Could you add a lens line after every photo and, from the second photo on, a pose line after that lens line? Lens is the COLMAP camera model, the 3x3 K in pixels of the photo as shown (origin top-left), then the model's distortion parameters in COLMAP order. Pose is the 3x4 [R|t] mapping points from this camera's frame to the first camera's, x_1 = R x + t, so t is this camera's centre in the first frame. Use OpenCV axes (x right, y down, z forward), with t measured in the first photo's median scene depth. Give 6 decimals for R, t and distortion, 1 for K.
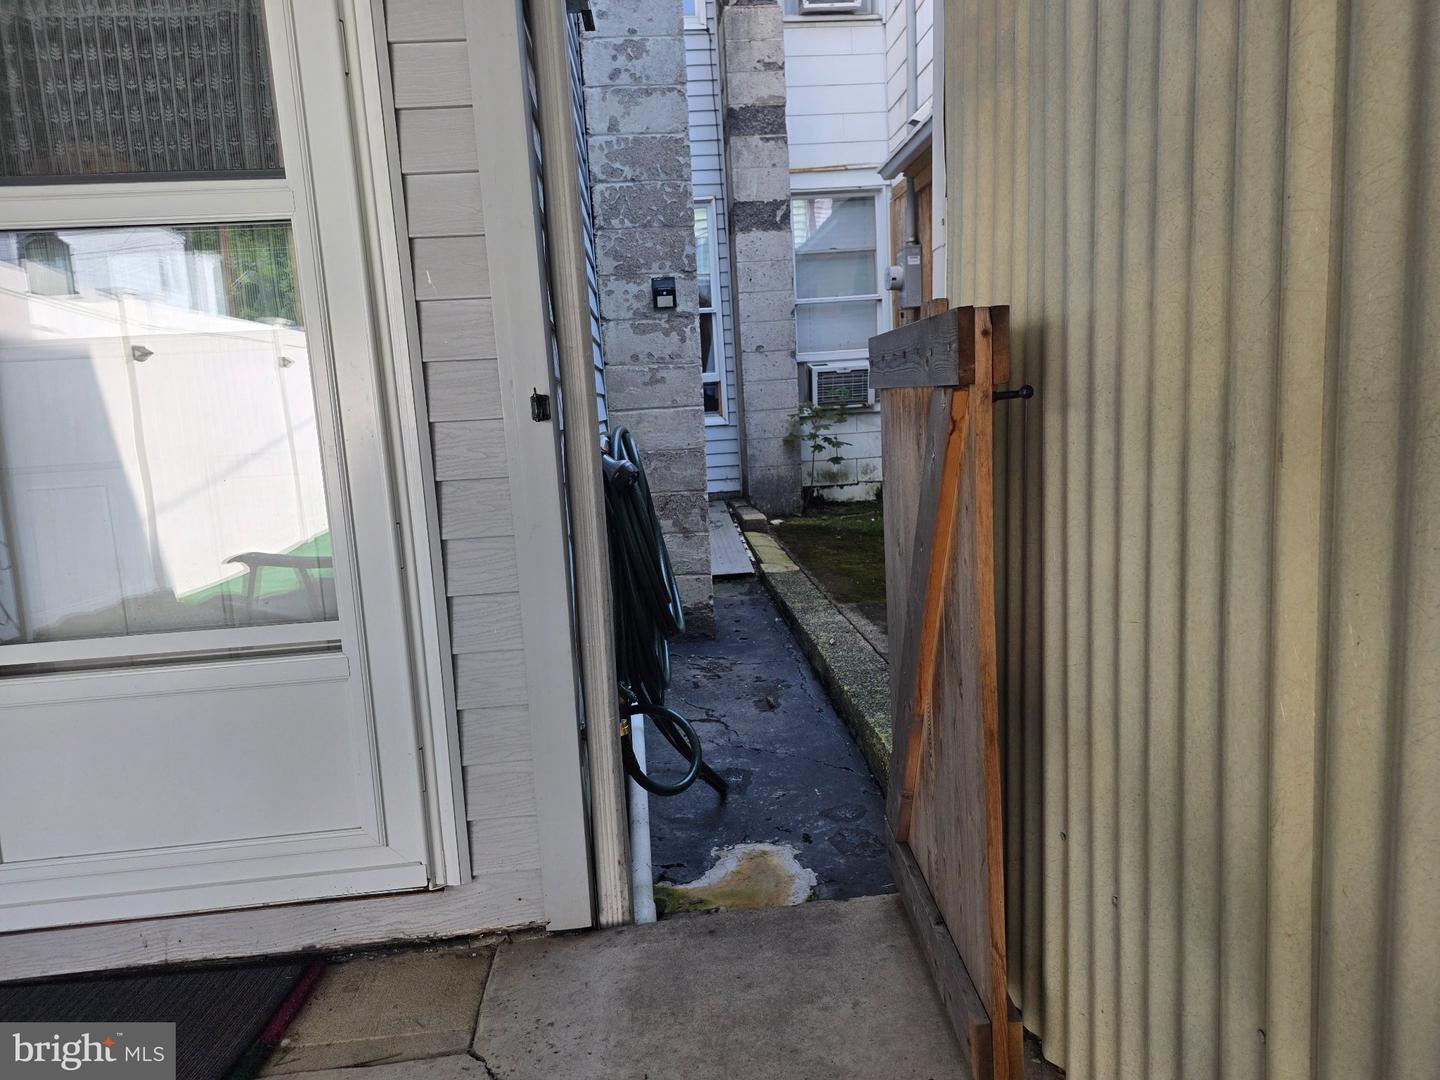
lens RADIAL K [[961.7, 0, 719.9], [0, 961.7, 523.7], [0, 0, 1]] dist [0.065917, -0.041446]
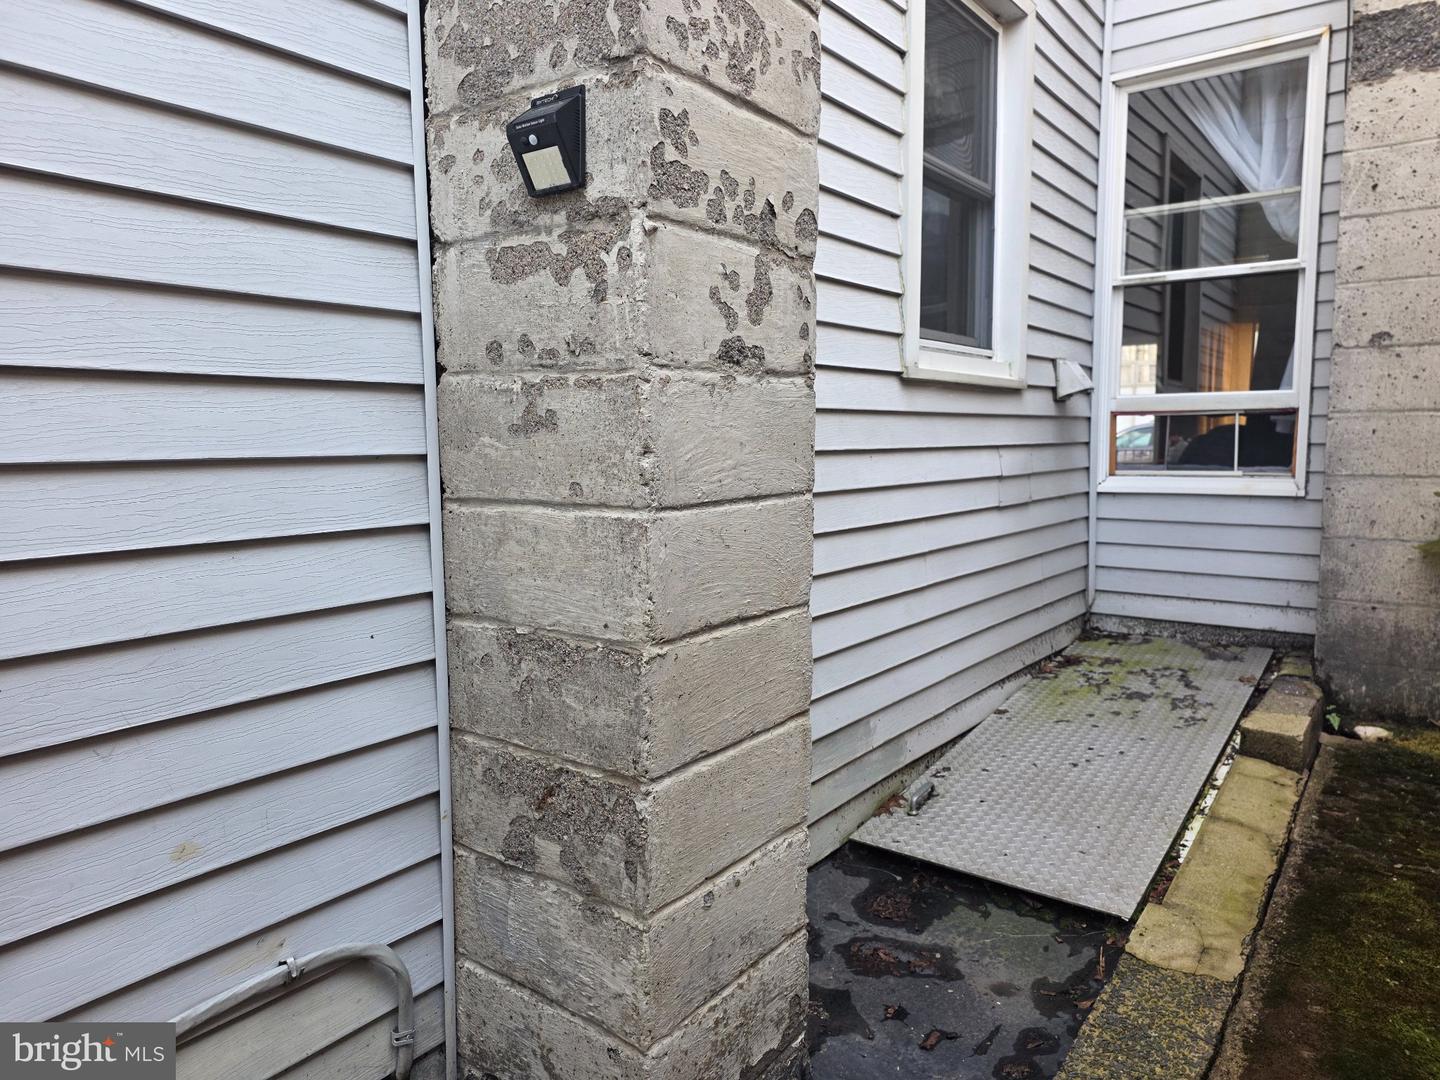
lens RADIAL K [[961.7, 0, 719.9], [0, 961.7, 523.7], [0, 0, 1]] dist [0.065917, -0.041446]
pose [[0.755523, 0.109448, -0.645915, 0.196474], [-0.115723, 0.992738, 0.032855, -0.132234], [0.644820, 0.049925, 0.762702, 0.793529]]
